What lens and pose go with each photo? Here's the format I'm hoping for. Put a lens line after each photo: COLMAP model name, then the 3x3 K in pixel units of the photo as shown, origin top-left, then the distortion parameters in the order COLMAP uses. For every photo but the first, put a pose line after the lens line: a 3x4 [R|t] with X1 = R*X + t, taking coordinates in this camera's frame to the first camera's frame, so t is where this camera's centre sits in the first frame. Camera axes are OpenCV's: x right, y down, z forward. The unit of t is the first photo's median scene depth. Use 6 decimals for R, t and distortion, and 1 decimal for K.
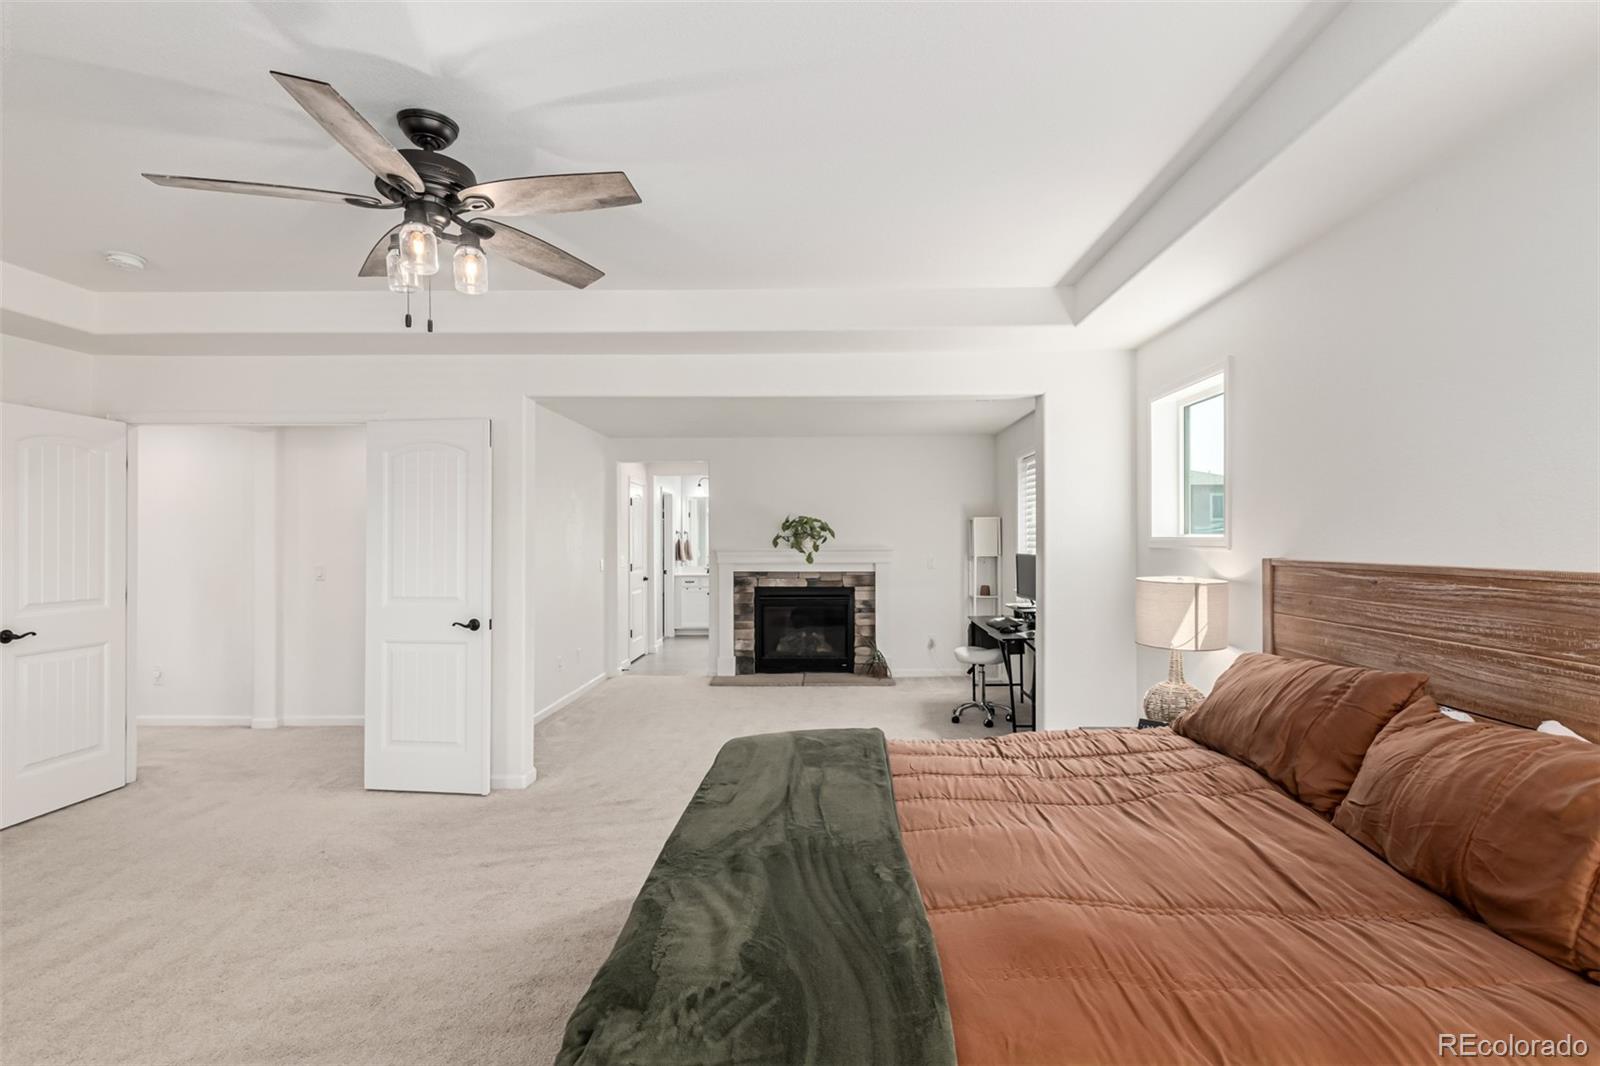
lens RADIAL K [[765.4, 0, 800.0], [0, 765.4, 533.0], [0, 0, 1]] dist [0.002114, -0.001228]
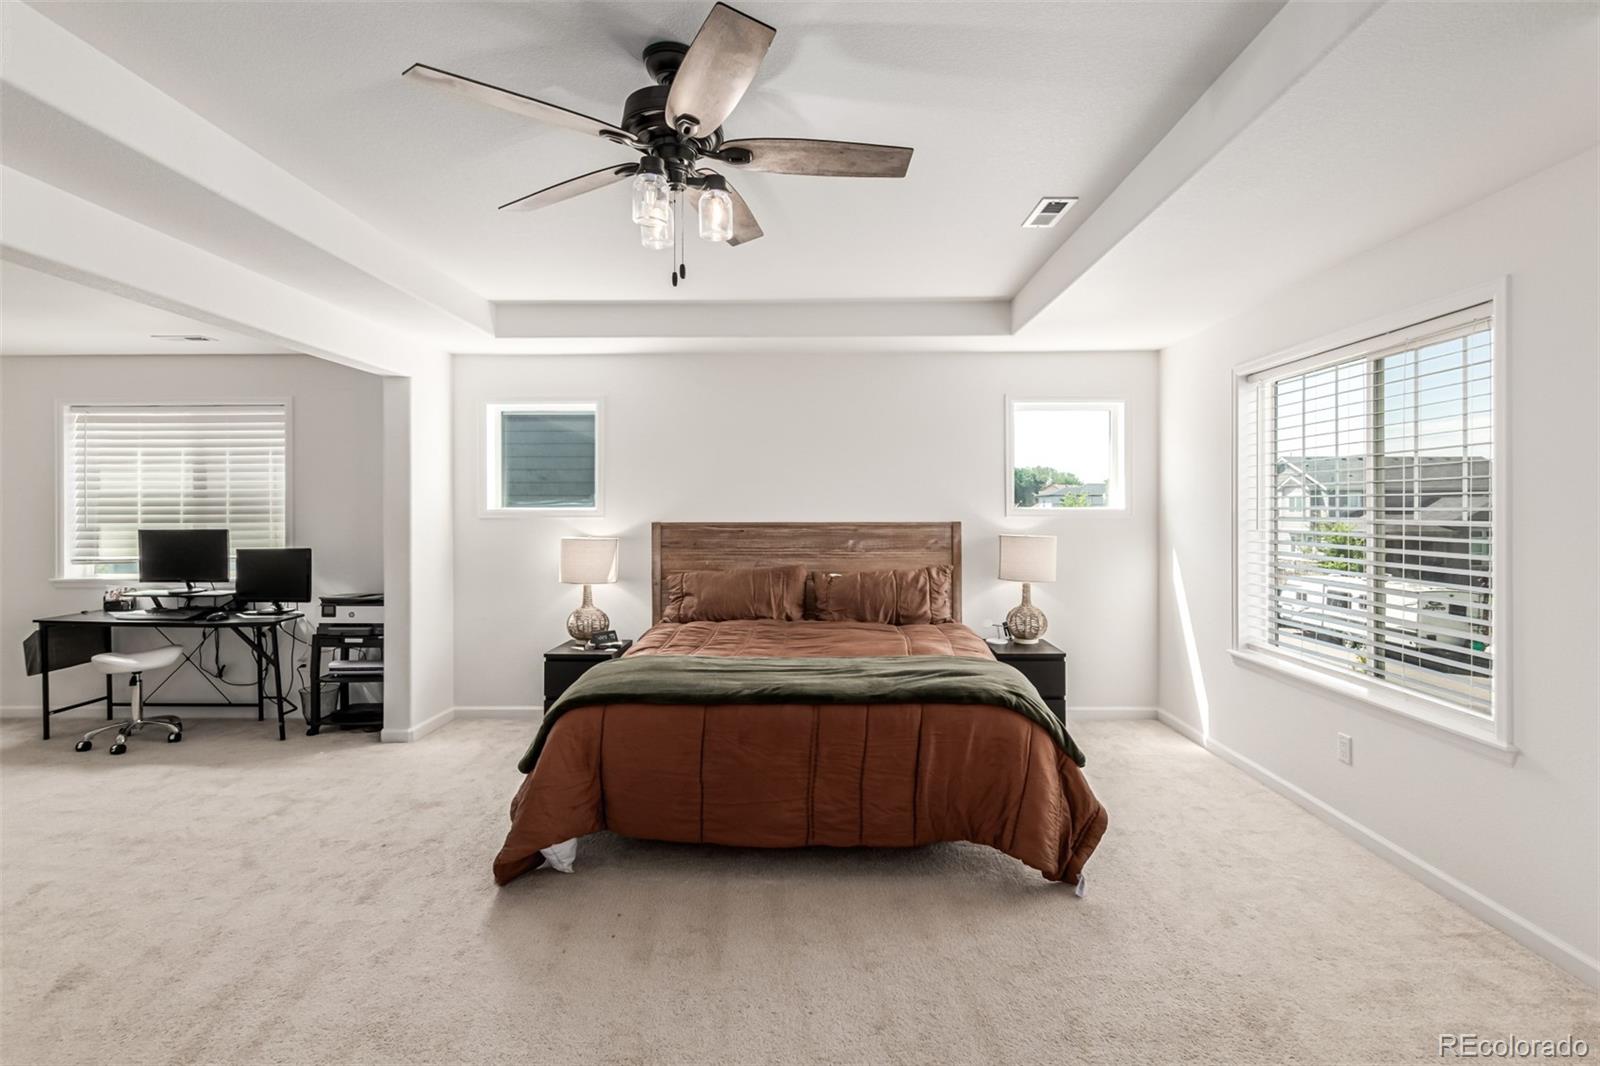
lens RADIAL K [[765.4, 0, 800.0], [0, 765.4, 533.0], [0, 0, 1]] dist [0.002114, -0.001228]
pose [[0.006377, -0.029590, 0.999542, -1.412495], [-0.003757, 0.999554, 0.029614, 0.006641], [-0.999973, -0.003944, 0.006263, 0.842401]]
